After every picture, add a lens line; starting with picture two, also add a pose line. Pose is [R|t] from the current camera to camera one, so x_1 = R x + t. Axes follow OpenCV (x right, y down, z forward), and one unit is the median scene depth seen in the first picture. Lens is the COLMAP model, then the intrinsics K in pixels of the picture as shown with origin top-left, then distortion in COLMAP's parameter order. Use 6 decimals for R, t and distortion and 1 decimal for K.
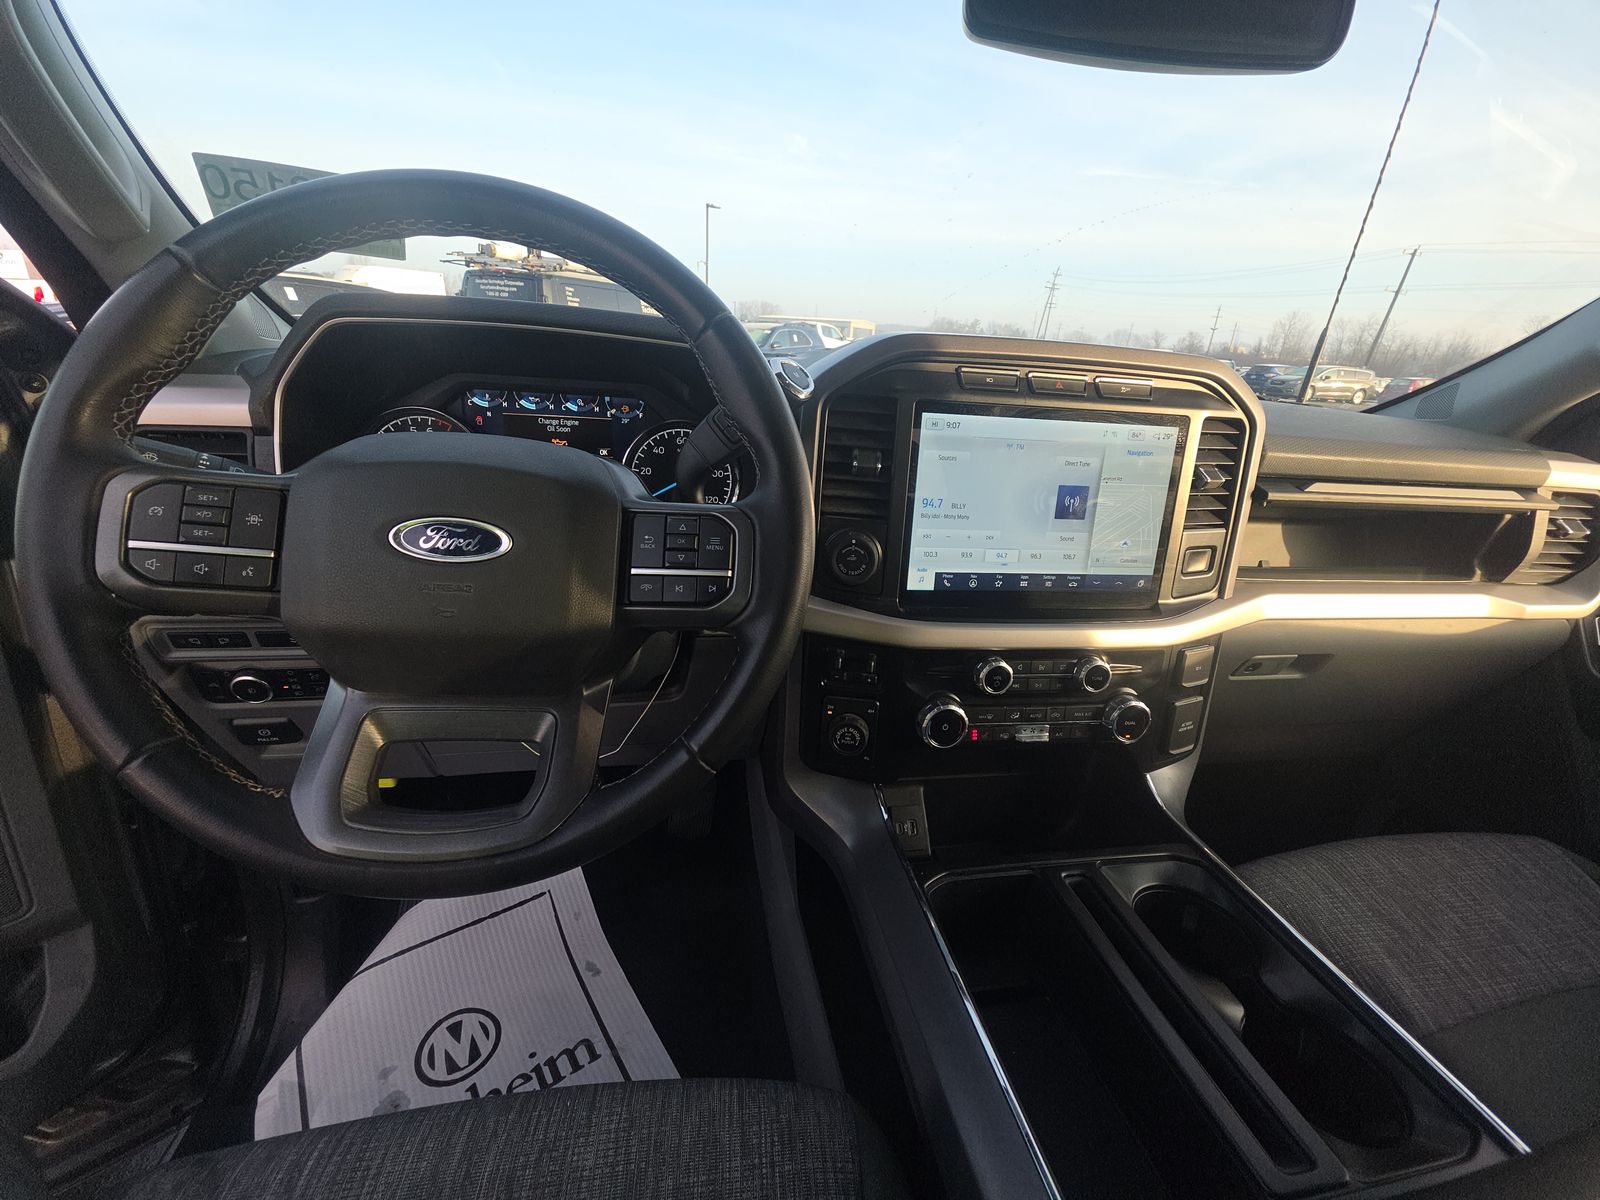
lens RADIAL K [[629.3, 0, 805.3], [0, 629.3, 597.0], [0, 0, 1]] dist [0.007461, -0.006170]
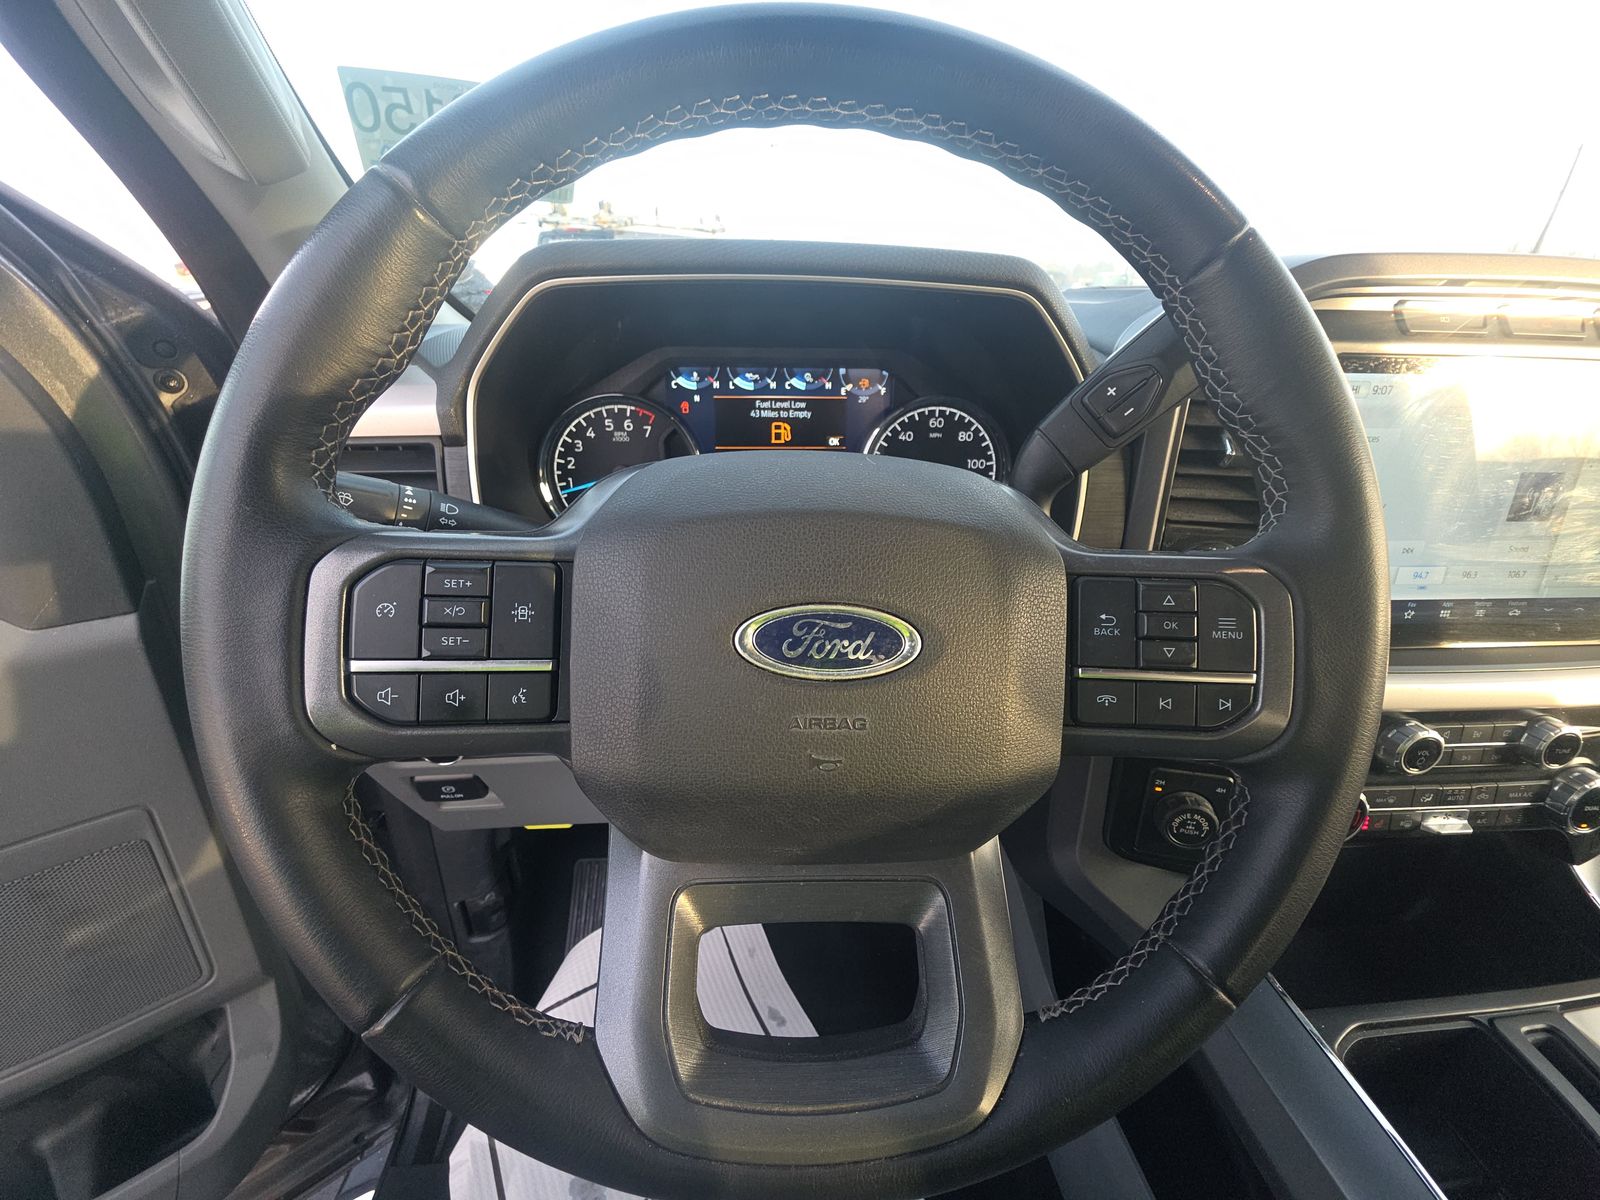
lens RADIAL K [[629.3, 0, 802.0], [0, 629.3, 594.2], [0, 0, 1]] dist [0.007461, -0.006170]
pose [[0.994380, -0.006300, -0.105684, -0.307359], [0.013403, 0.997688, 0.066631, -0.103858], [0.105020, -0.067673, 0.992165, 0.235712]]
